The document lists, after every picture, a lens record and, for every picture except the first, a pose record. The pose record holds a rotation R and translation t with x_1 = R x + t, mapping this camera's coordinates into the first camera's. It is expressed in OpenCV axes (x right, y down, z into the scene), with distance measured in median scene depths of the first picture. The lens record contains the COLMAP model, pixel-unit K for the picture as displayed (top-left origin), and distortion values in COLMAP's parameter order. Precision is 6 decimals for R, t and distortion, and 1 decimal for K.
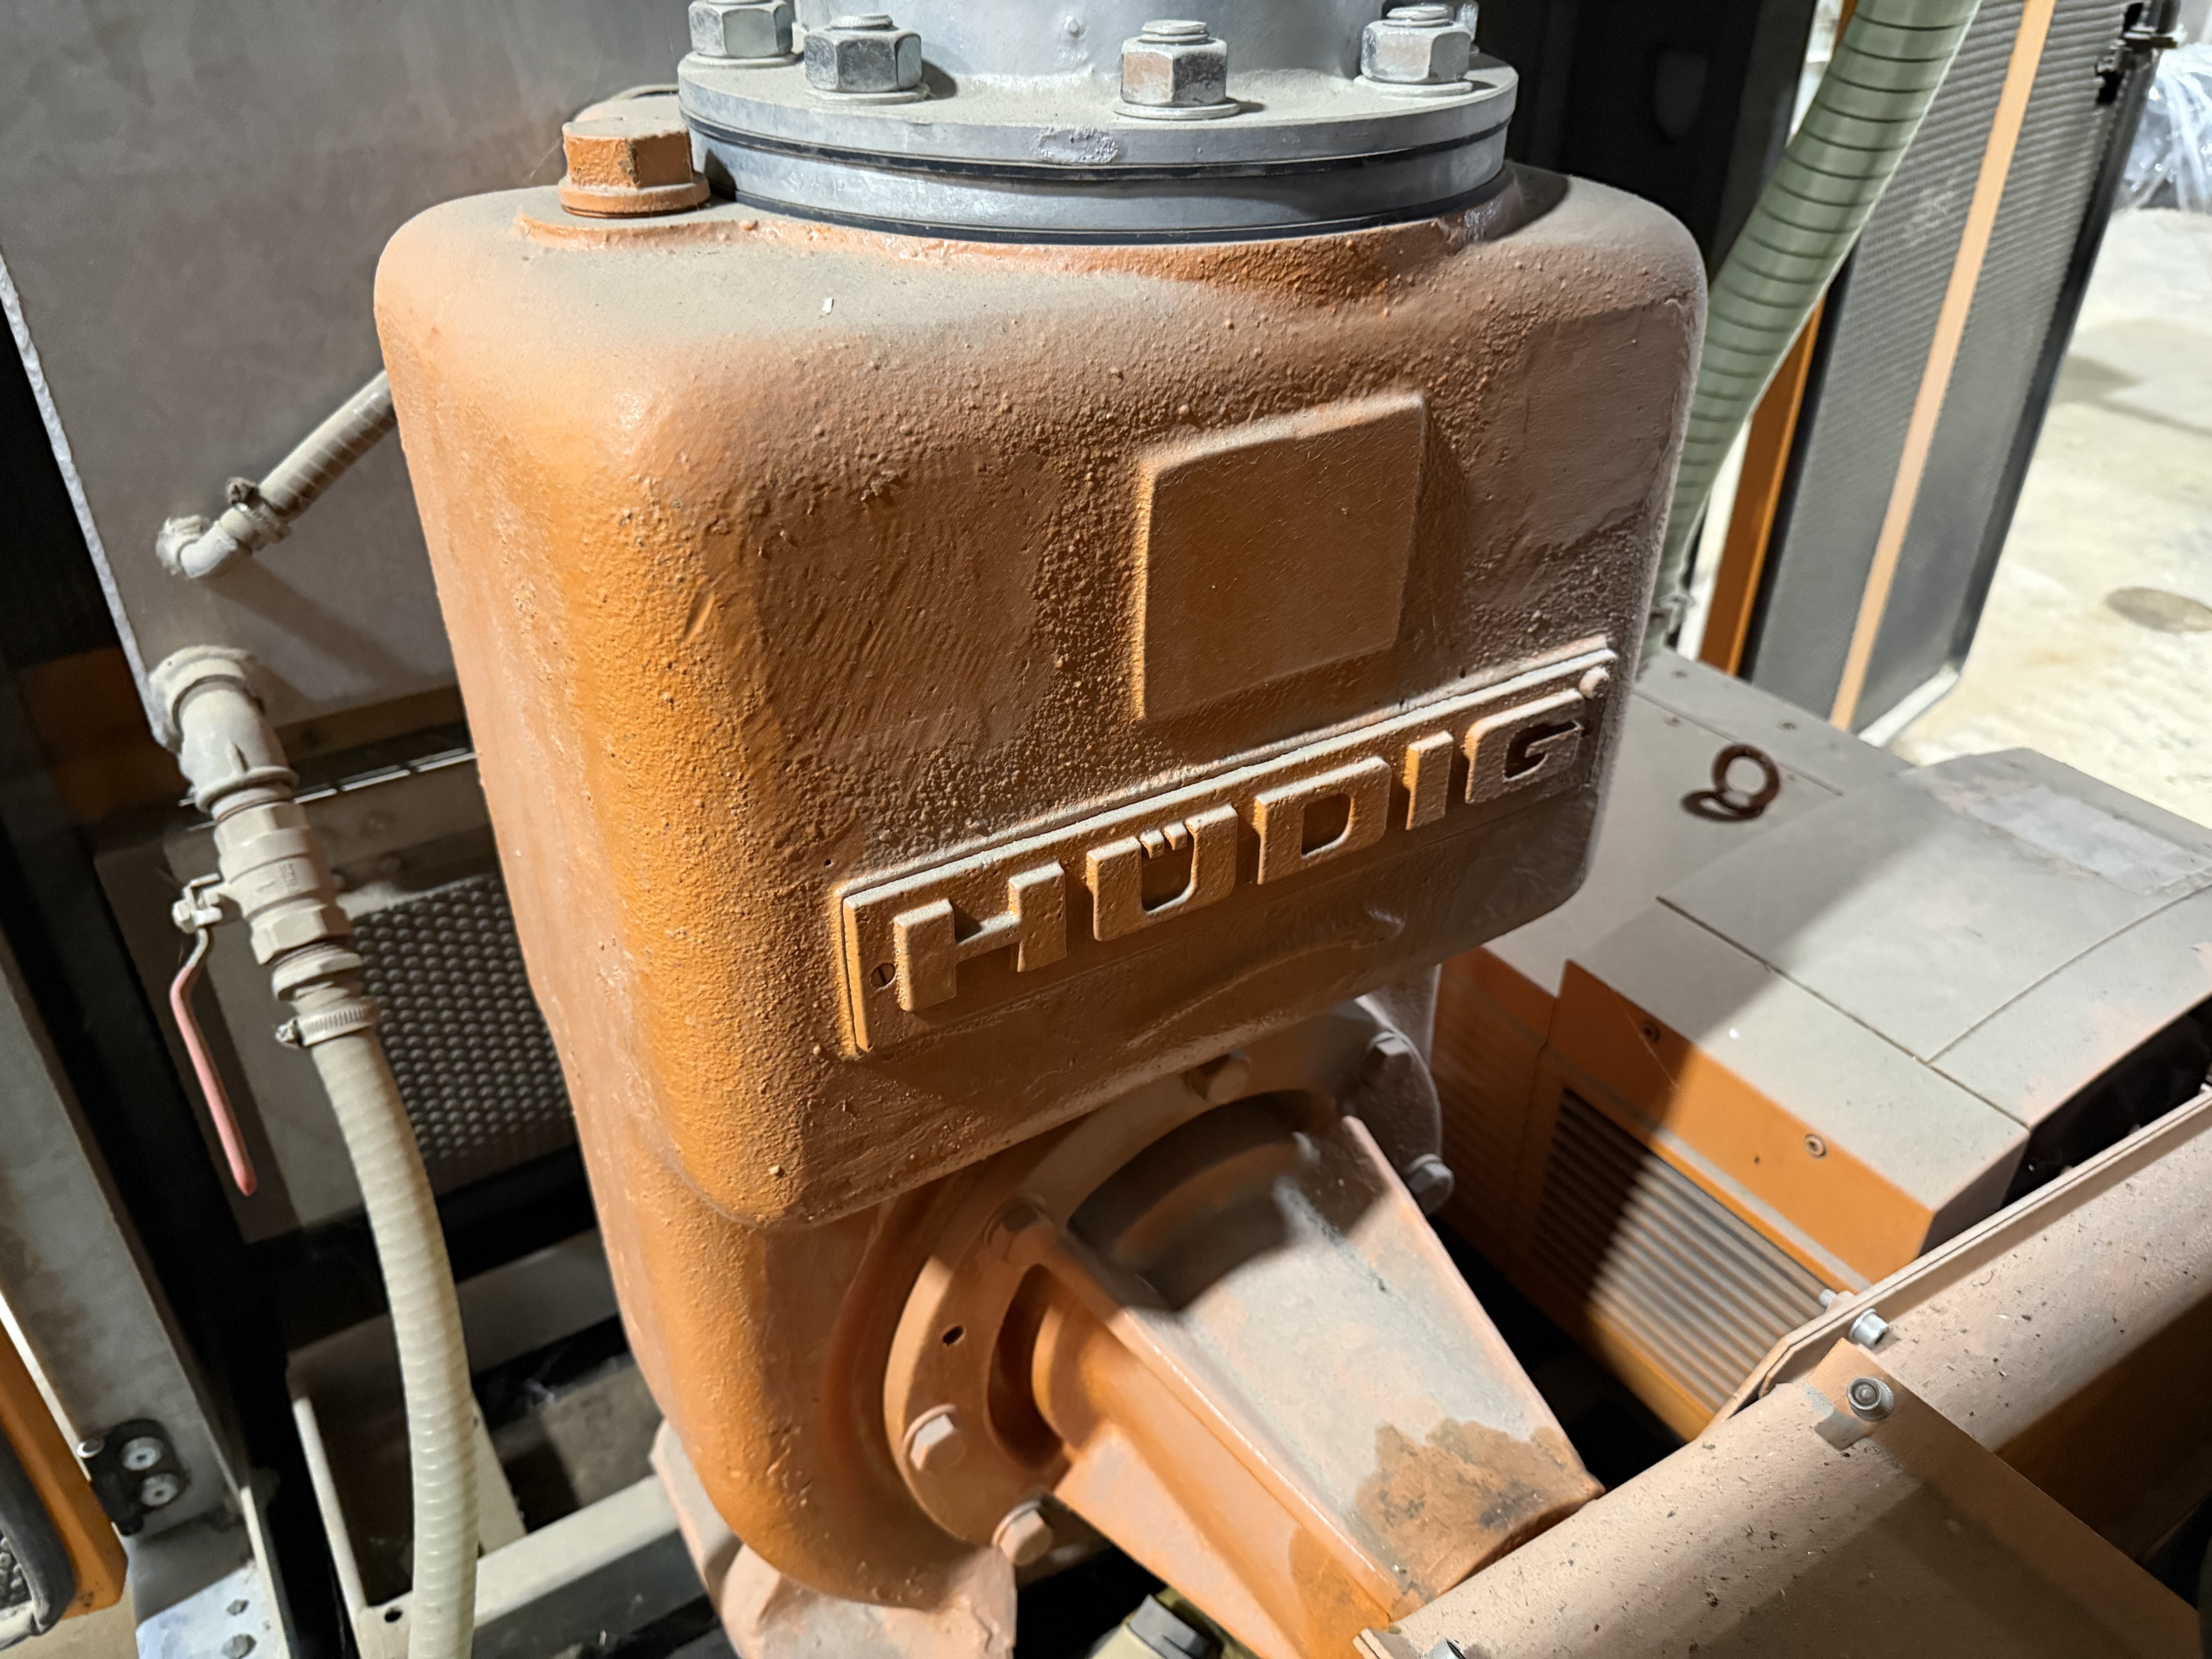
lens RADIAL K [[1572.7, 0, 1121.7], [0, 1572.7, 817.4], [0, 0, 1]] dist [0.056810, -0.058511]
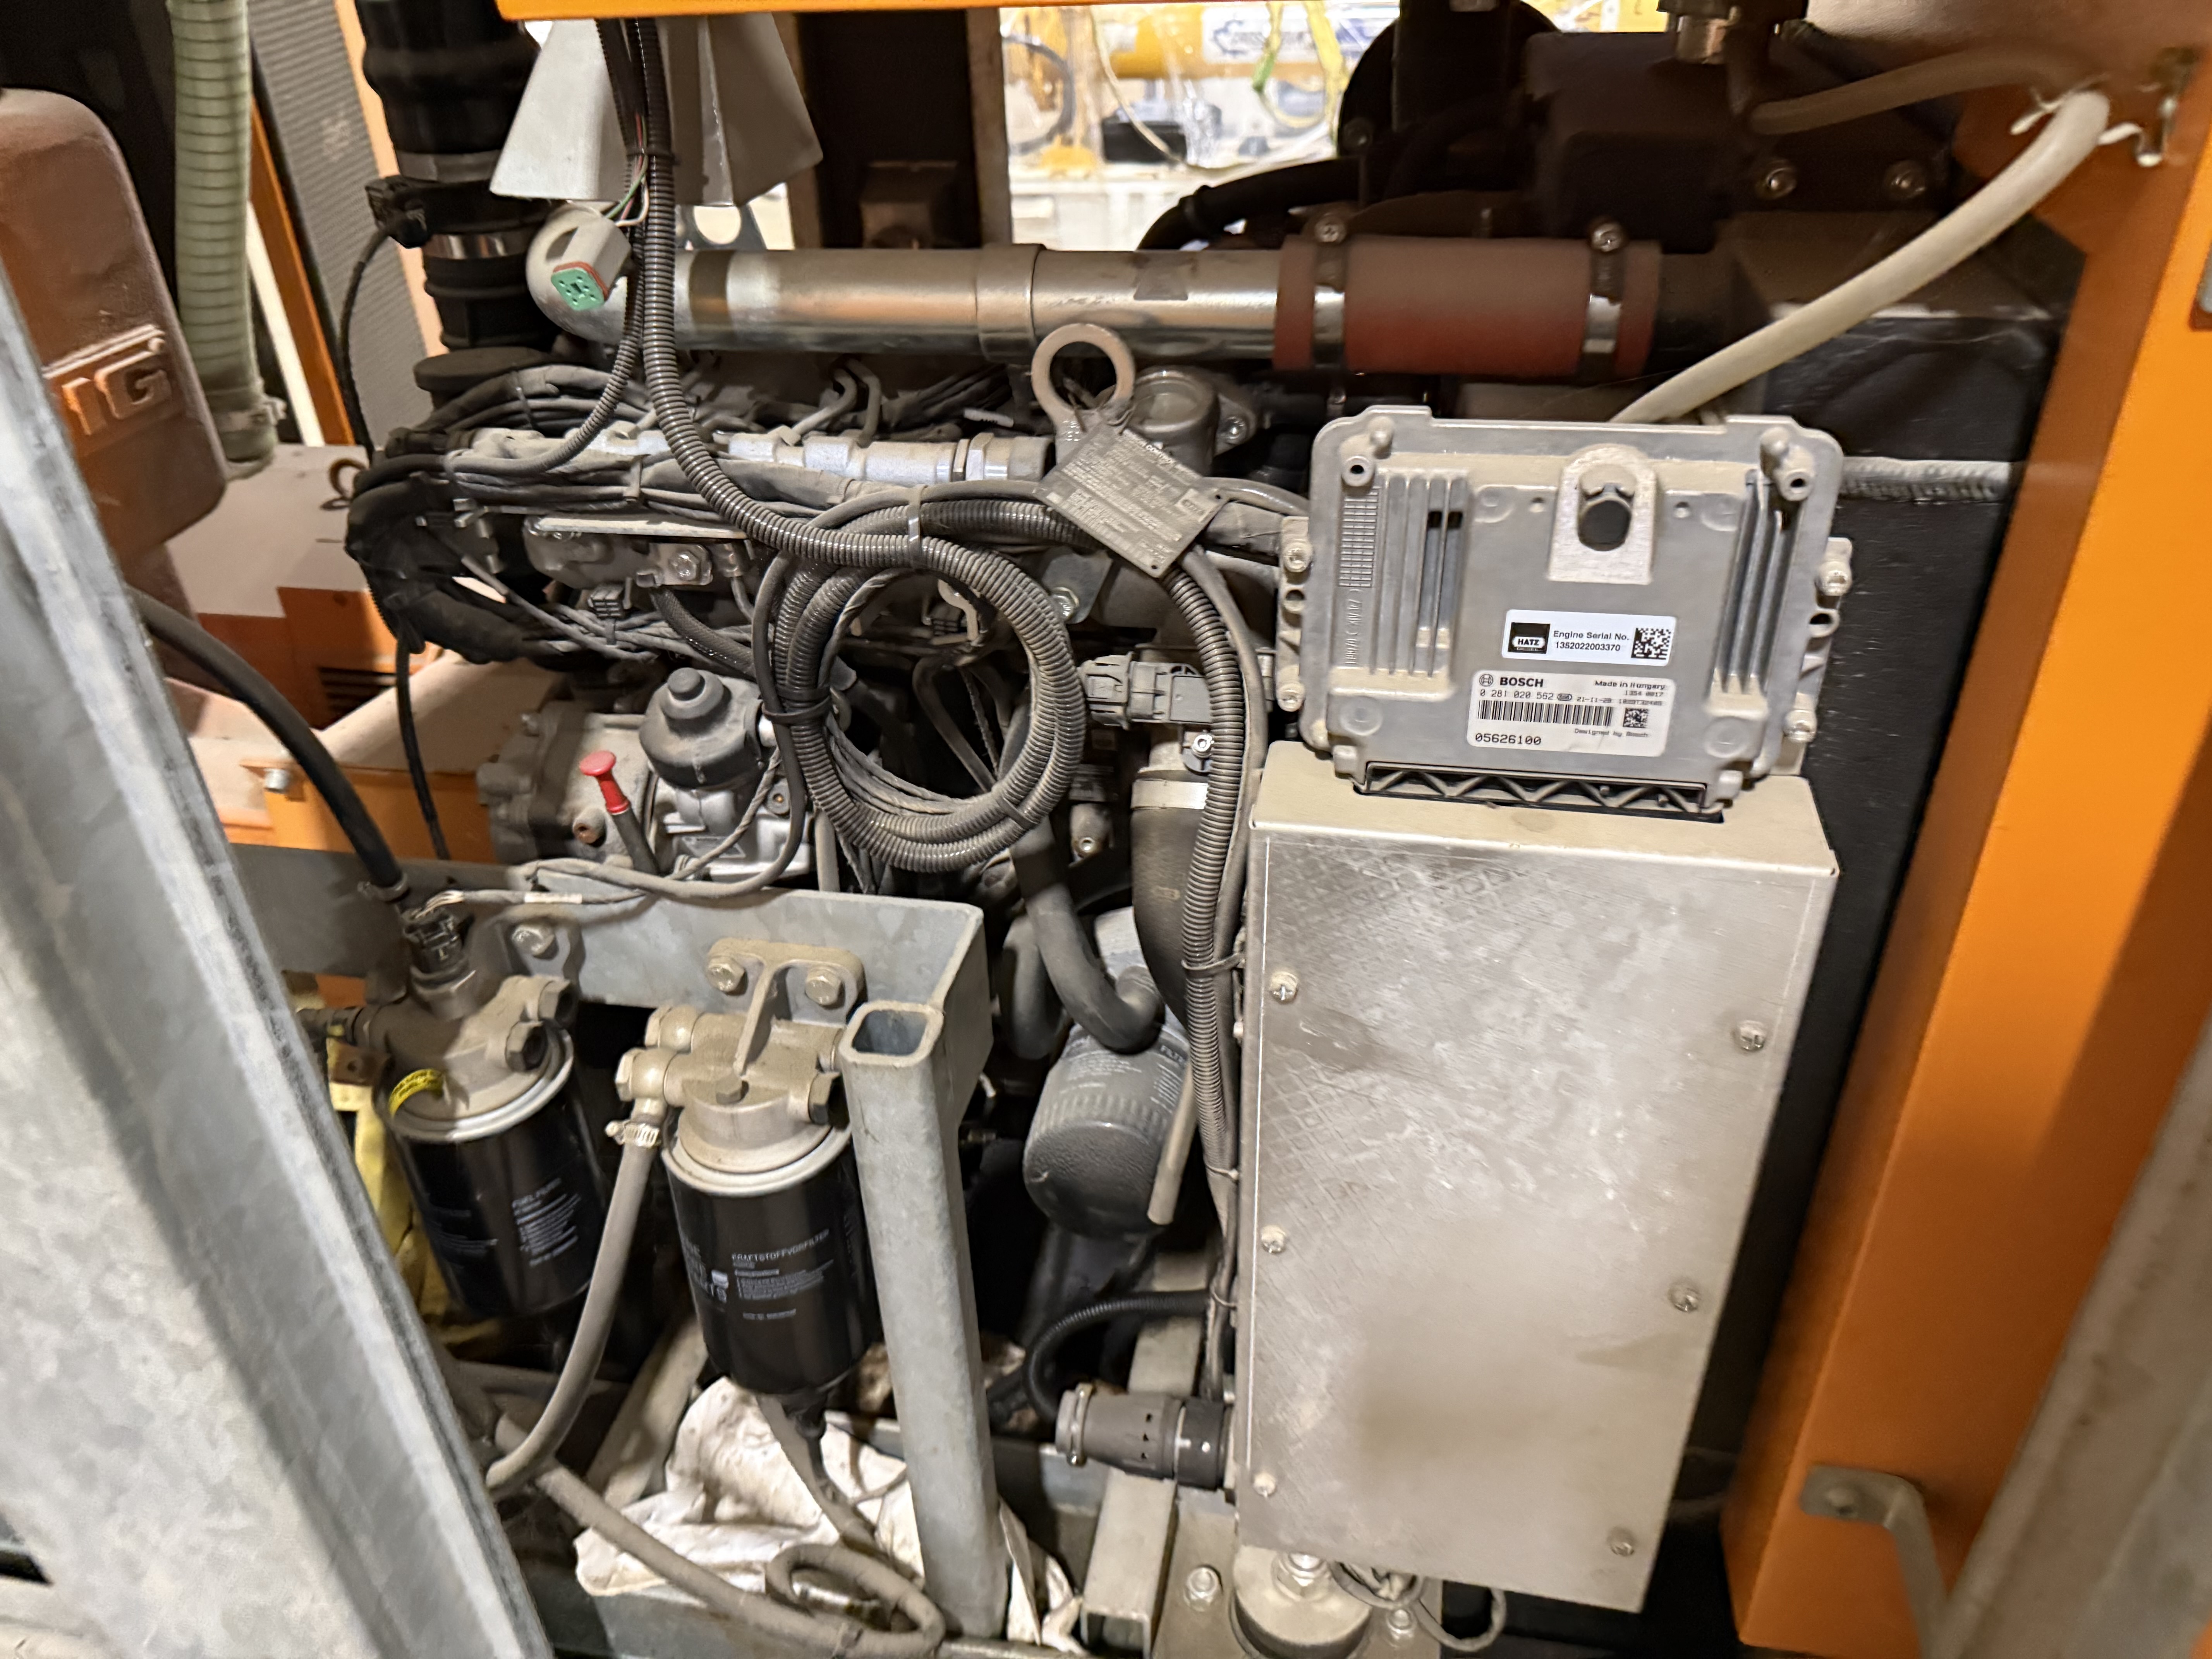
lens RADIAL K [[1572.7, 0, 1092.7], [0, 1572.7, 833.9], [0, 0, 1]] dist [0.056810, -0.058511]
pose [[0.698236, -0.416247, 0.582413, -0.279979], [0.415406, 0.898181, 0.143908, 0.643498], [-0.583013, 0.141456, 0.800053, -1.122735]]
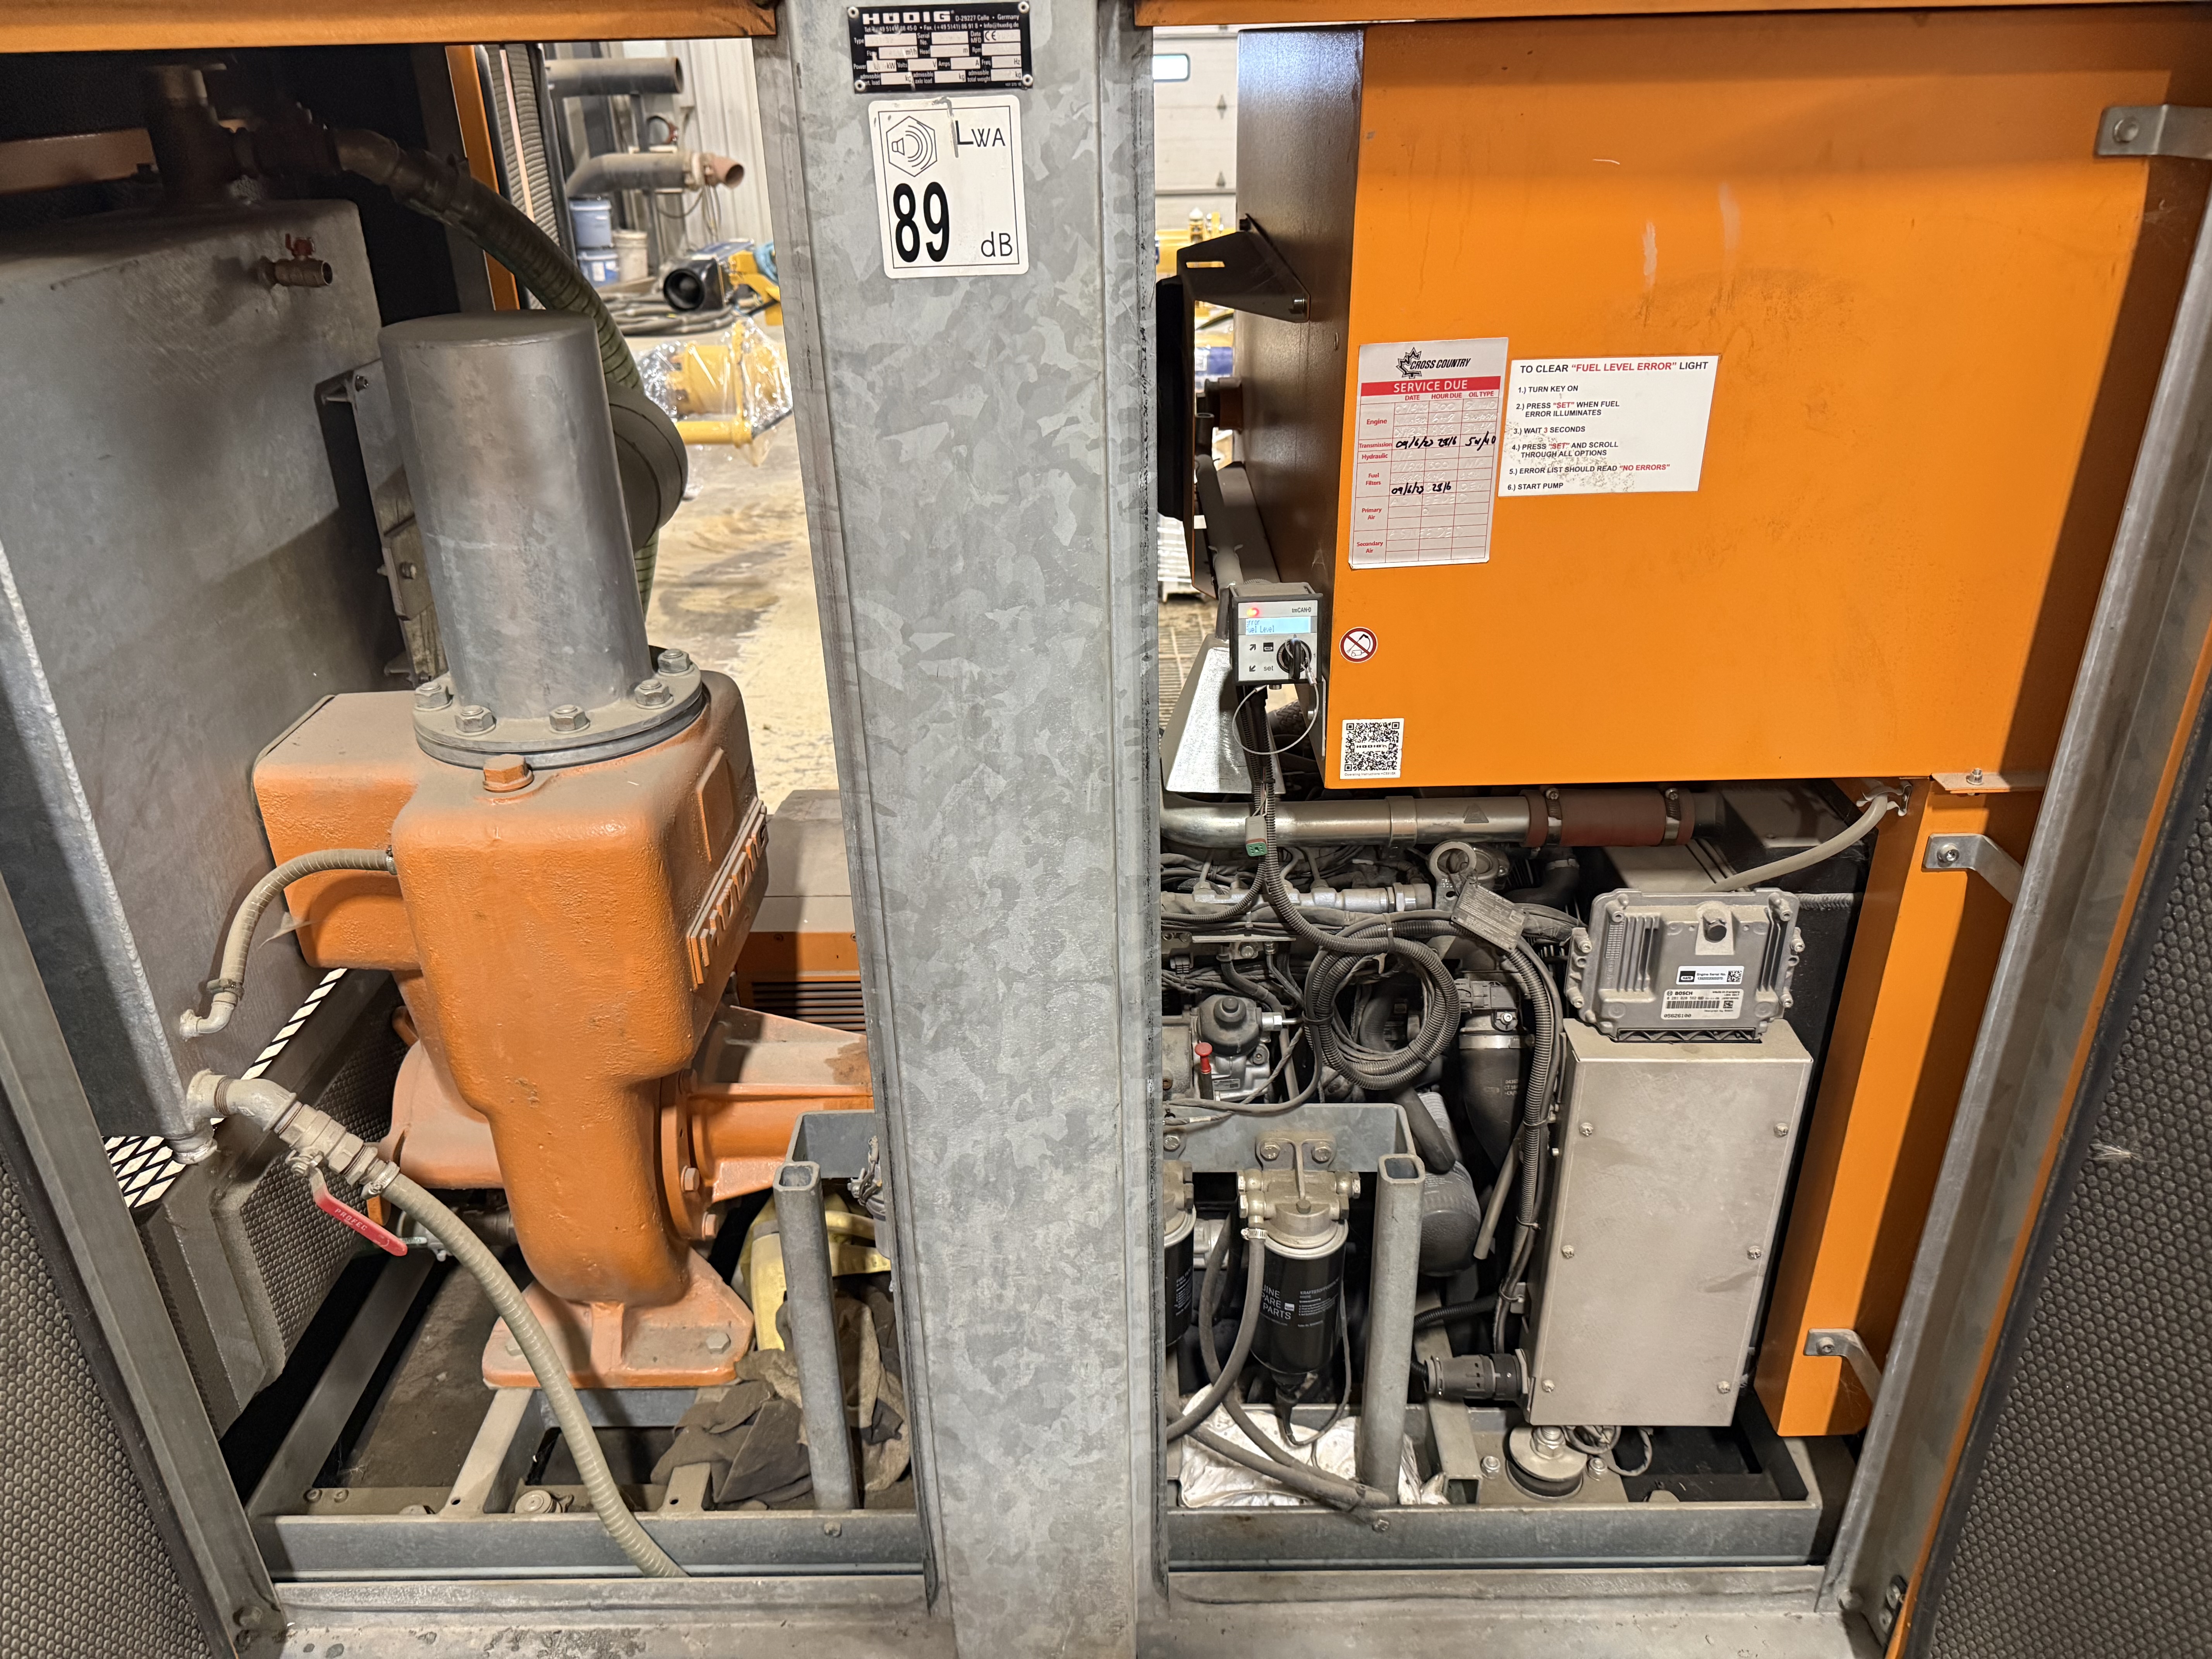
lens RADIAL K [[1572.7, 0, 1099.0], [0, 1572.7, 828.9], [0, 0, 1]] dist [0.056810, -0.058511]
pose [[0.558562, -0.393884, 0.729975, -1.676924], [0.460386, 0.879273, 0.122165, -0.132730], [-0.689966, 0.267834, 0.672467, -1.593270]]
